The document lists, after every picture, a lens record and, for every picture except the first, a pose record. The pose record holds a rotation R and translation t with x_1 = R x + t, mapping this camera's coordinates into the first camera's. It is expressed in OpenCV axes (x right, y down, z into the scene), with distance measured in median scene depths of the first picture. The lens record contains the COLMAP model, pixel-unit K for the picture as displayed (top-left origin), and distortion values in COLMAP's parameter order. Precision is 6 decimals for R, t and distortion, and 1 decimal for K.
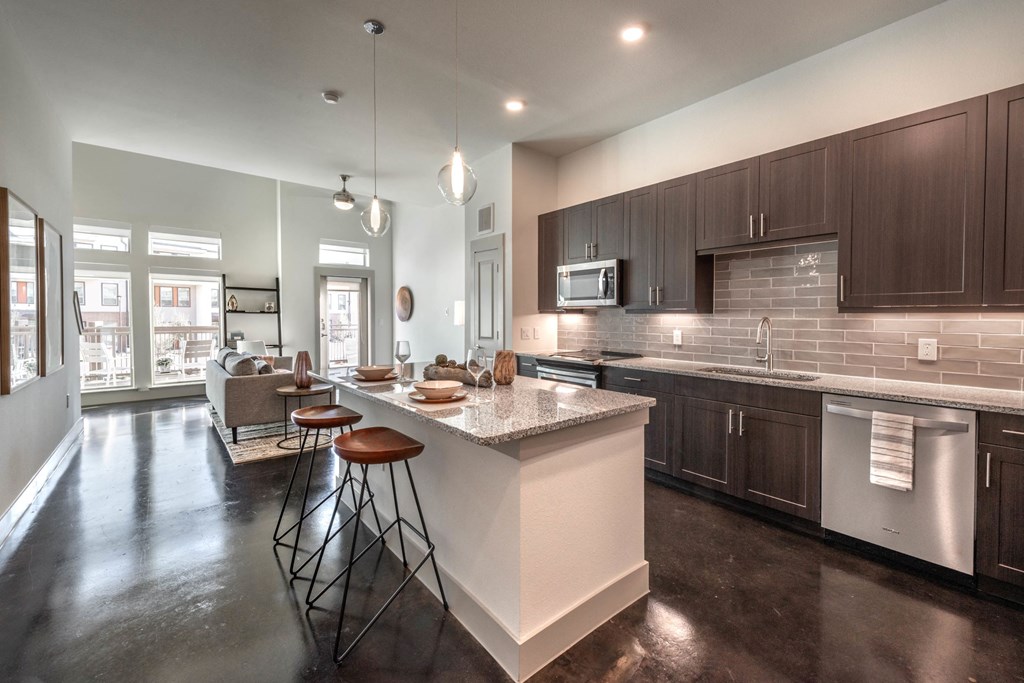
lens RADIAL K [[398.0, 0, 511.4], [0, 398.0, 329.0], [0, 0, 1]] dist [0.000757, 0.000071]
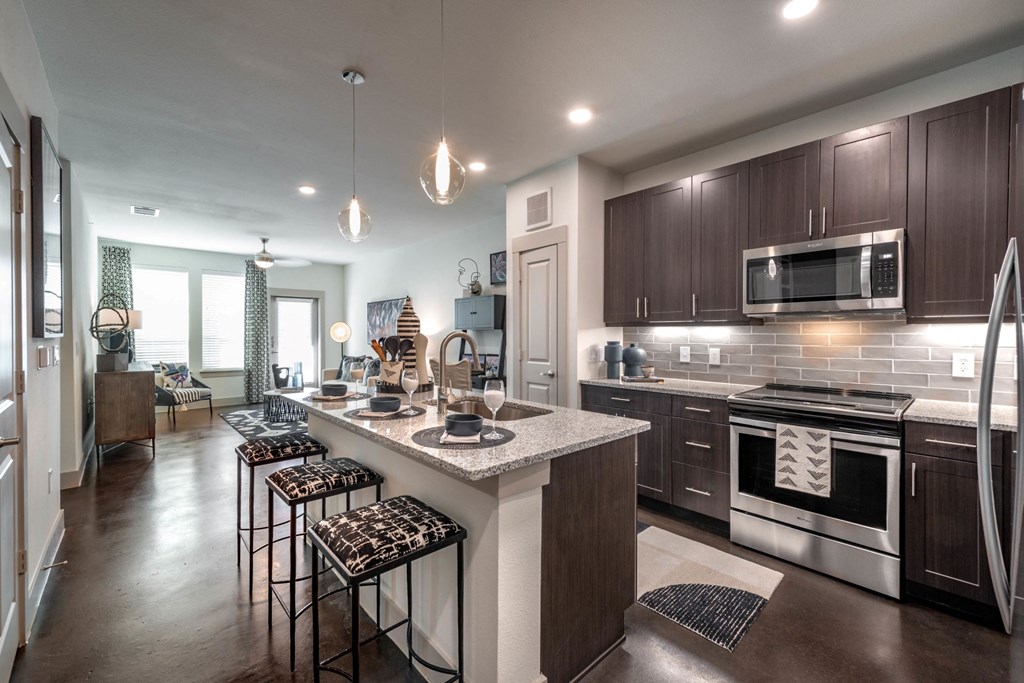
lens RADIAL K [[410.7, 0, 478.6], [0, 410.7, 338.2], [0, 0, 1]] dist [0.032417, 0.000046]
pose [[0.999160, -0.000169, 0.040982, -0.162996], [0.000786, 0.999887, -0.015044, -0.003775], [-0.040975, 0.015063, 0.999047, 0.182228]]
